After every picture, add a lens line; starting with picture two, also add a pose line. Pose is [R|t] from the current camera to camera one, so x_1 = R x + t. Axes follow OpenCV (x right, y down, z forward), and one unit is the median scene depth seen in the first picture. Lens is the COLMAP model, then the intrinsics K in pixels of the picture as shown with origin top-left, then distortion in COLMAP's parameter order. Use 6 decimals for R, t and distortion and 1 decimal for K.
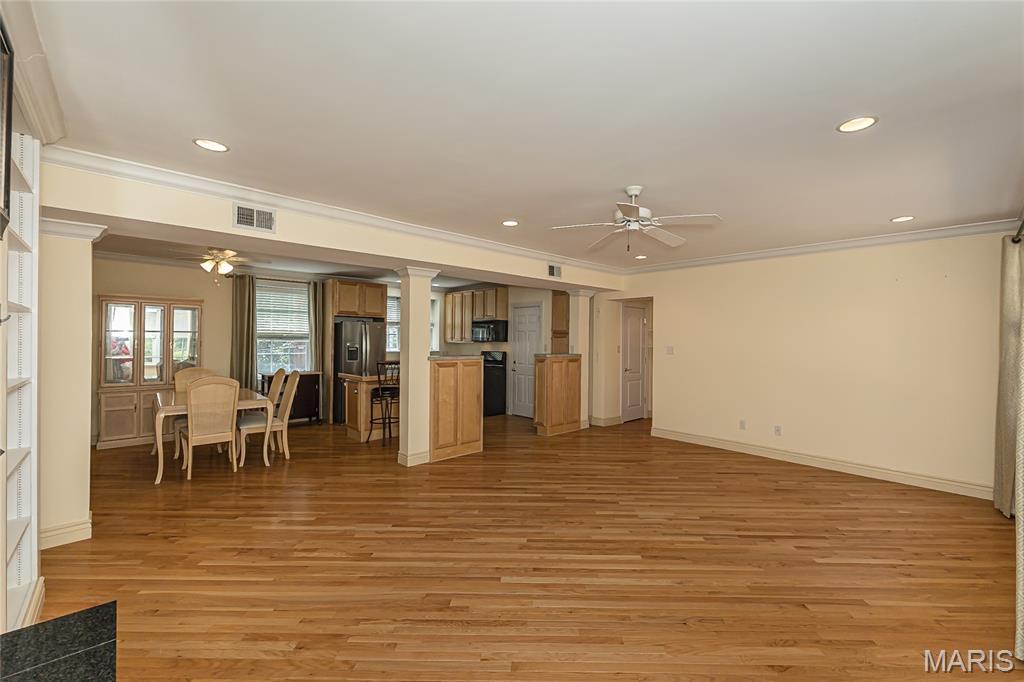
lens RADIAL K [[425.7, 0, 543.1], [0, 425.7, 339.6], [0, 0, 1]] dist [-0.001918, -0.000253]
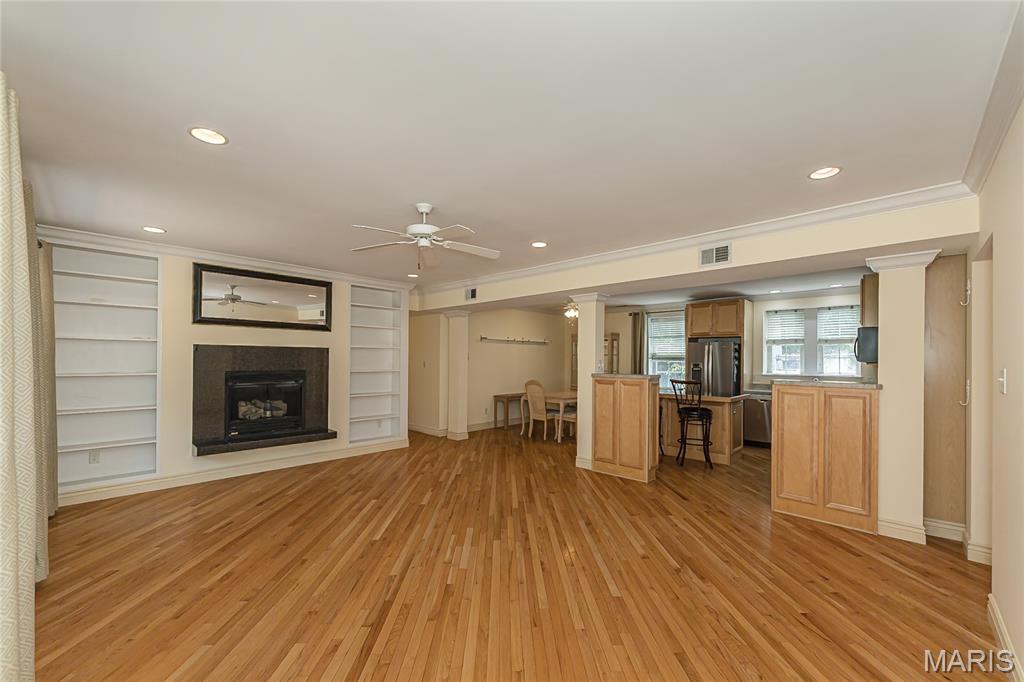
lens RADIAL K [[409.9, 0, 511.3], [0, 409.9, 358.4], [0, 0, 1]] dist [0.000445, 0.000022]
pose [[0.022406, -0.010629, -0.999692, 0.910003], [-0.004066, 0.999934, -0.010723, 0.017085], [0.999741, 0.004305, 0.022361, 0.896483]]
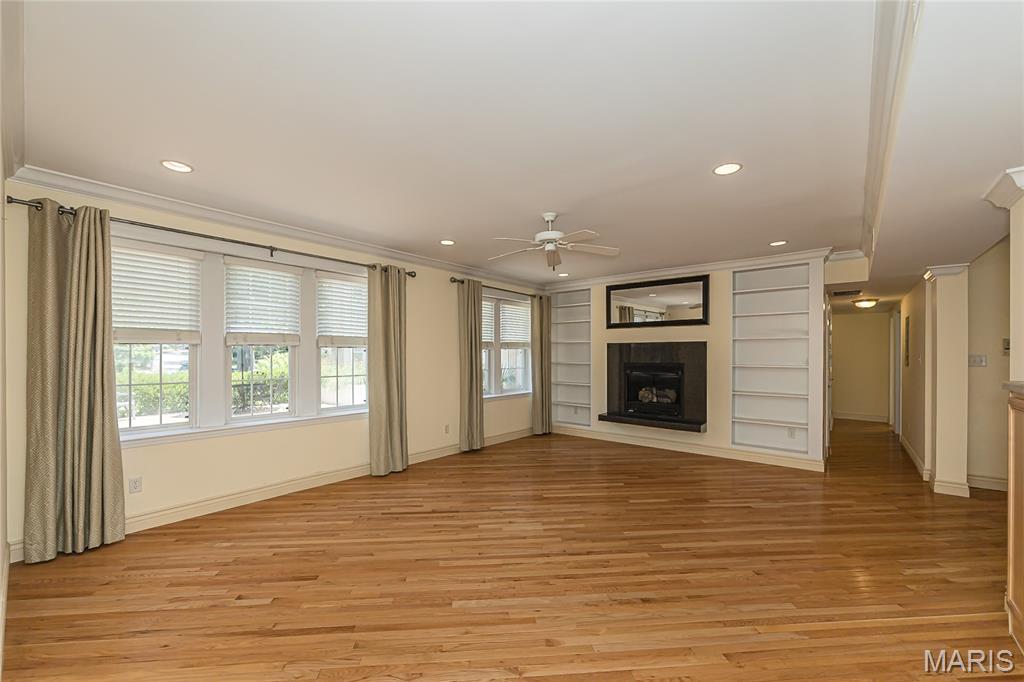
lens RADIAL K [[409.9, 0, 511.3], [0, 409.9, 358.4], [0, 0, 1]] dist [0.000445, 0.000022]
pose [[-0.996407, -0.009281, -0.084180, 0.307633], [-0.009712, 0.999942, 0.004704, 0.025413], [0.084131, 0.005505, -0.996439, 1.587007]]
